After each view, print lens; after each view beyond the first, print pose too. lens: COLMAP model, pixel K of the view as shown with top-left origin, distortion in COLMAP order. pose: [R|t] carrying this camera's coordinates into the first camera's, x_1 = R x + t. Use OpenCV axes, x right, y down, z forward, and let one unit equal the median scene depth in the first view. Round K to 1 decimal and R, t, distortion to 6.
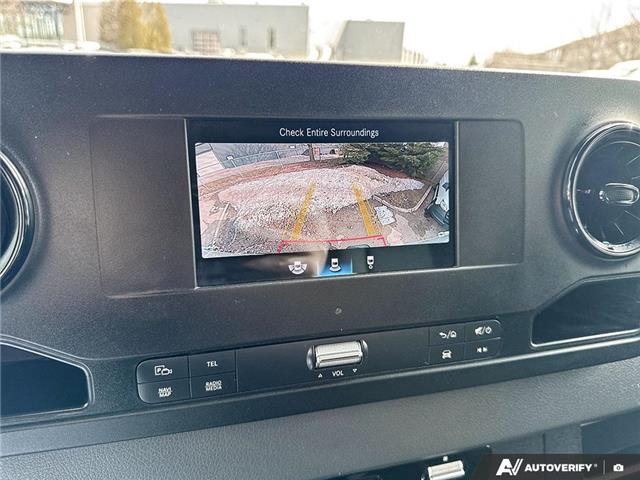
lens RADIAL K [[471.8, 0, 326.3], [0, 471.8, 259.9], [0, 0, 1]] dist [0.012024, -0.013958]
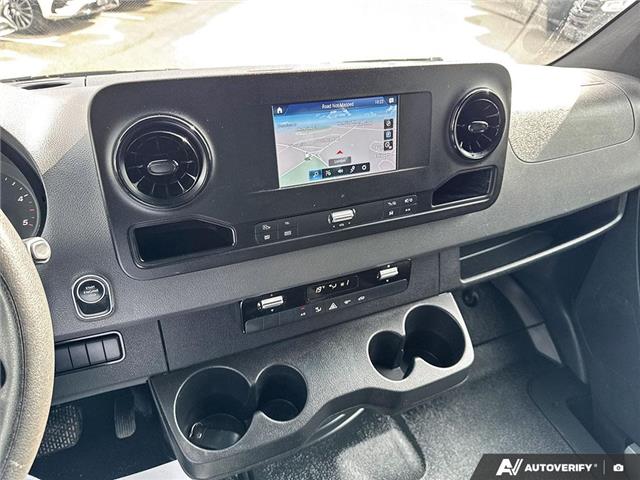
lens RADIAL K [[471.8, 0, 321.1], [0, 471.8, 239.2], [0, 0, 1]] dist [0.012024, -0.013958]
pose [[0.988326, -0.058417, 0.140708, -0.325805], [0.022172, 0.968886, 0.246514, -0.192944], [-0.150730, -0.240516, 0.958870, -0.901742]]
